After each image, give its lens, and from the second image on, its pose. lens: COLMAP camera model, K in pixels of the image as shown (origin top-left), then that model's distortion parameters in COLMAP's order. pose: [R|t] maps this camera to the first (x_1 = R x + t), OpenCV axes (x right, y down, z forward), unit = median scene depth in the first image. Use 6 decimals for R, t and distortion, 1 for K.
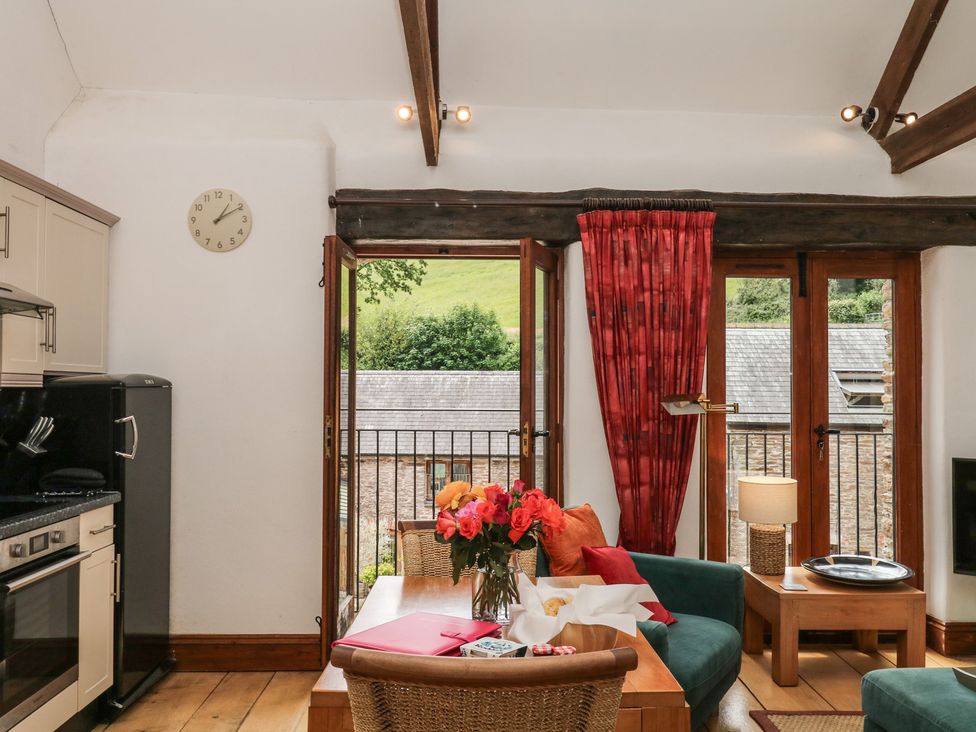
lens RADIAL K [[872.0, 0, 488.0], [0, 872.0, 366.0], [0, 0, 1]] dist [0.010778, 0.001545]
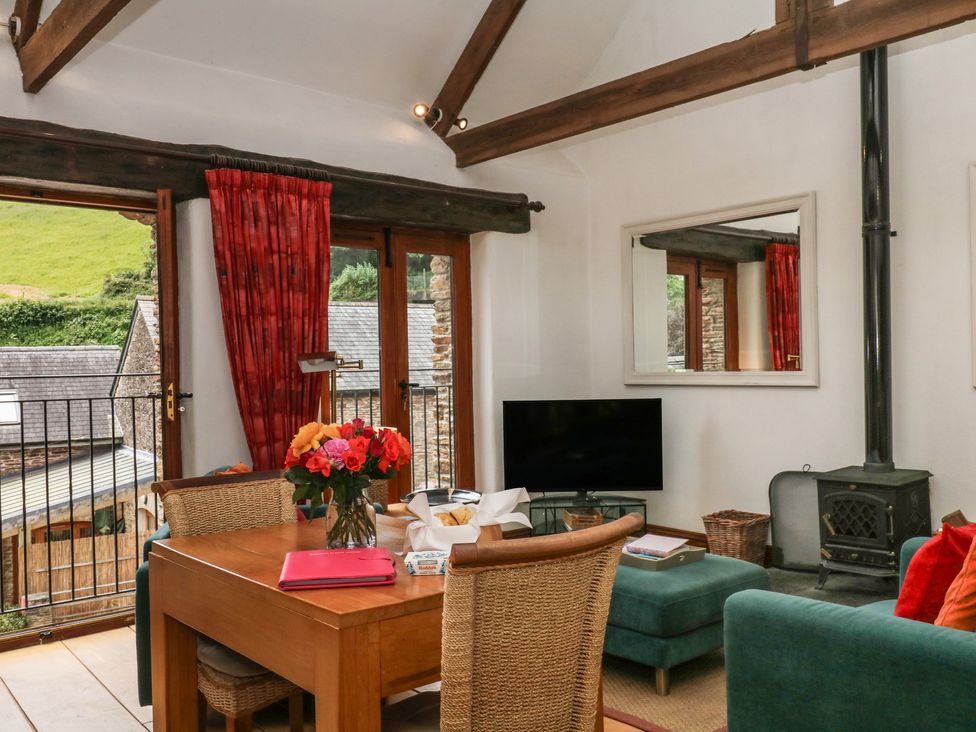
lens RADIAL K [[872.0, 0, 488.0], [0, 872.0, 366.0], [0, 0, 1]] dist [0.010778, 0.001545]
pose [[0.780982, -0.021312, 0.624190, -0.266494], [0.005596, 0.999616, 0.027129, 0.020351], [-0.624528, -0.017695, 0.780802, 0.038382]]
